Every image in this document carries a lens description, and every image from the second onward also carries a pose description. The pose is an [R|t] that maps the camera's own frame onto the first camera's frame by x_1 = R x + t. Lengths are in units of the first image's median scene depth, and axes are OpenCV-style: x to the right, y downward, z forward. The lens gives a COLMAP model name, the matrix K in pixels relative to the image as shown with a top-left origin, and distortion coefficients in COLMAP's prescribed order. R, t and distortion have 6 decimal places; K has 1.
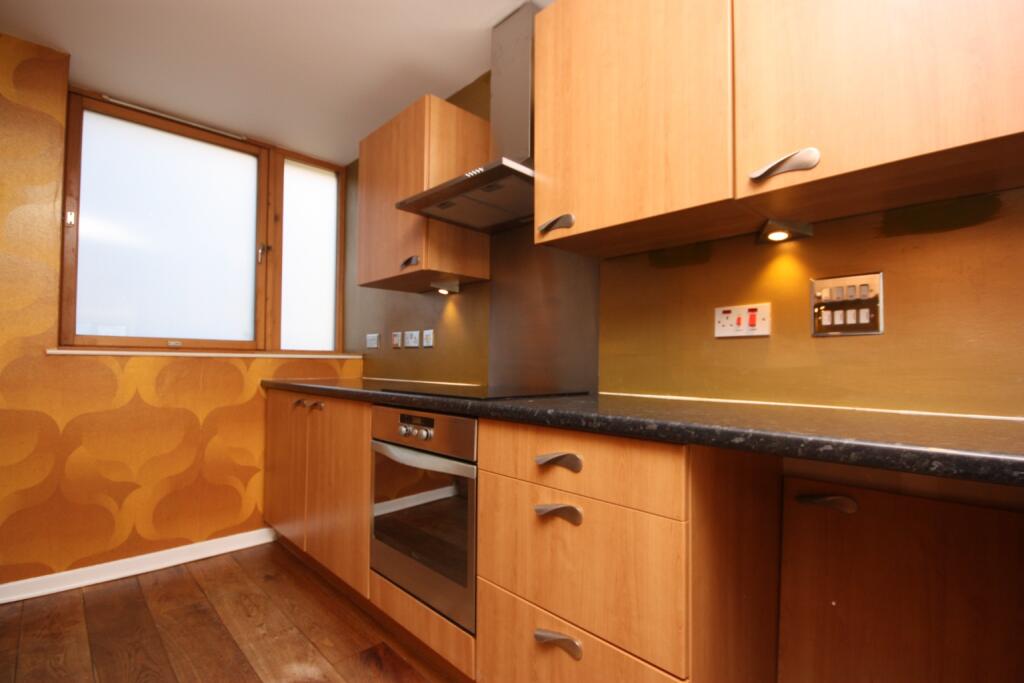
lens RADIAL K [[467.4, 0, 507.4], [0, 467.4, 352.6], [0, 0, 1]] dist [0.003414, -0.011035]
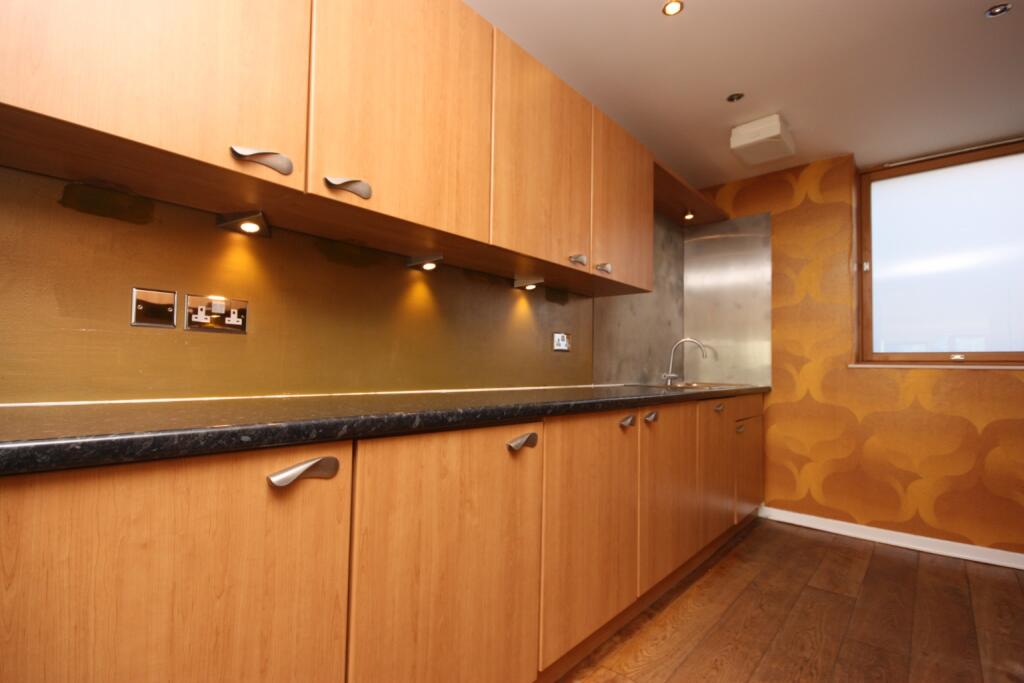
lens RADIAL K [[467.4, 0, 507.4], [0, 467.4, 352.6], [0, 0, 1]] dist [0.003414, -0.011035]
pose [[0.067874, -0.038552, -0.996949, 0.330605], [0.008306, 0.999240, -0.038075, 0.002676], [0.997659, -0.005697, 0.068143, -0.133562]]
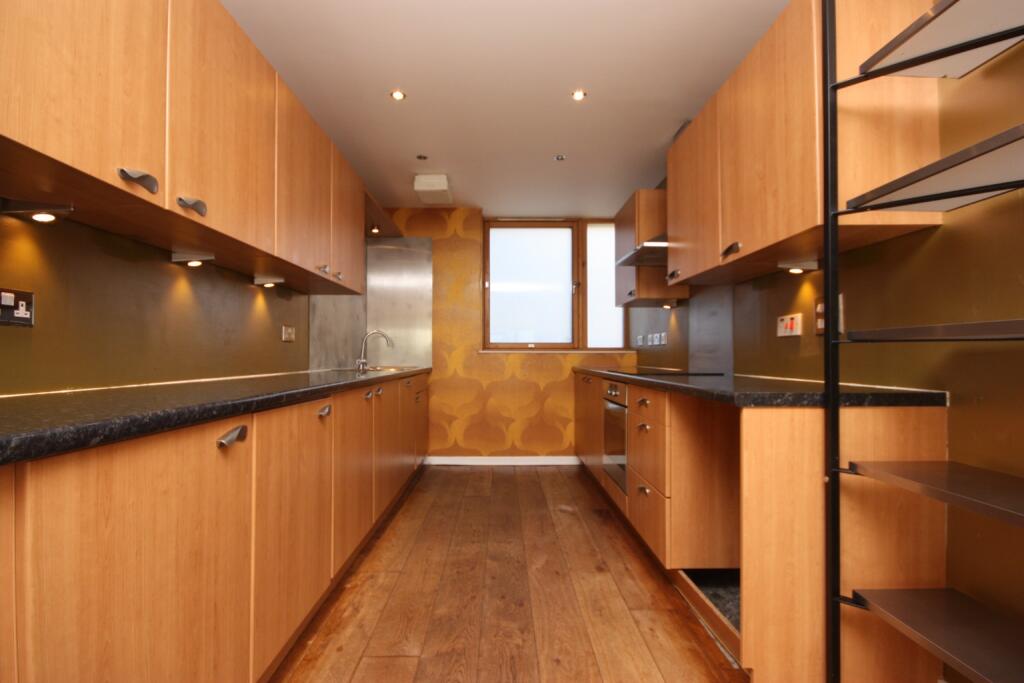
lens RADIAL K [[467.4, 0, 507.4], [0, 467.4, 352.6], [0, 0, 1]] dist [0.003414, -0.011035]
pose [[0.728355, -0.012896, -0.685078, 0.504895], [0.022233, 0.999741, 0.004818, -0.005205], [0.684839, -0.018741, 0.728454, -0.417236]]
